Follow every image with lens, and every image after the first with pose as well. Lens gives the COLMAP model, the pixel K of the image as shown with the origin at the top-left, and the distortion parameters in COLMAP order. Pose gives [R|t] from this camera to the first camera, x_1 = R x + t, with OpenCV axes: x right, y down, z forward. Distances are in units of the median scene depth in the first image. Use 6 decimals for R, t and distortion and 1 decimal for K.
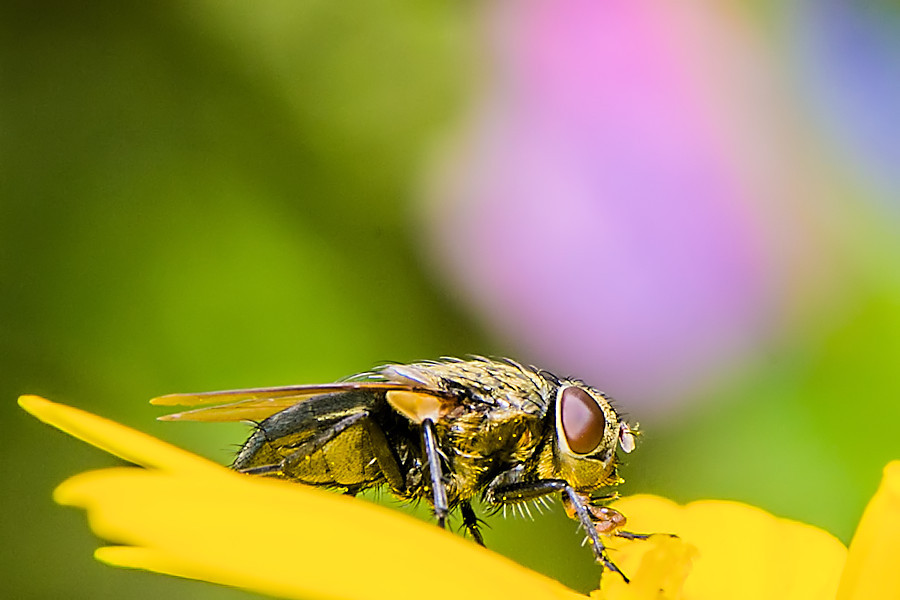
lens RADIAL K [[2626.7, 0, 450.7], [0, 2626.7, 297.4], [0, 0, 1]] dist [-1.205644, 0.000000]
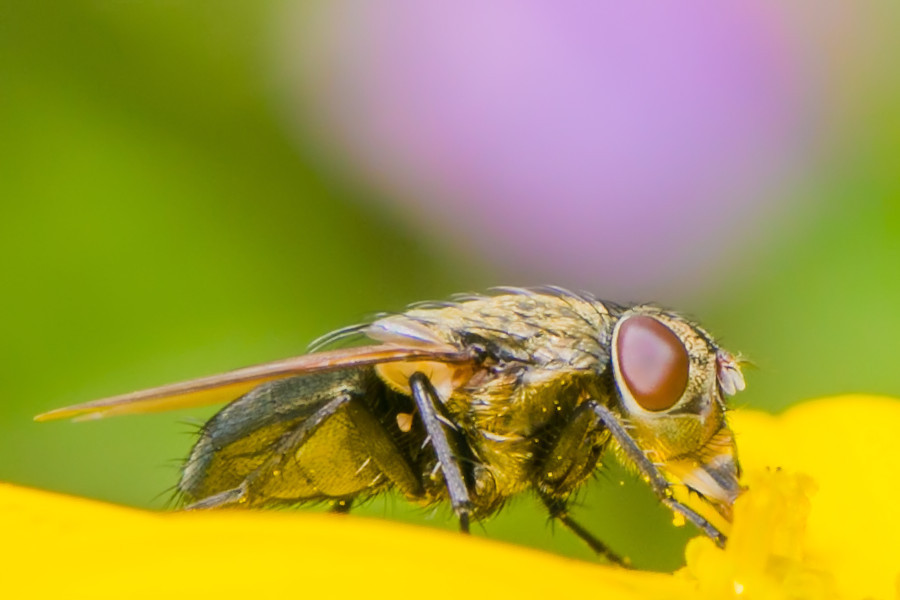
lens RADIAL K [[2626.7, 0, 448.7], [0, 2626.7, 301.6], [0, 0, 1]] dist [-1.205644, 0.000000]
pose [[0.992408, -0.119357, -0.029679, 0.017465], [0.120204, 0.992336, 0.028623, 0.002908], [0.026035, -0.031973, 0.999150, 0.306926]]
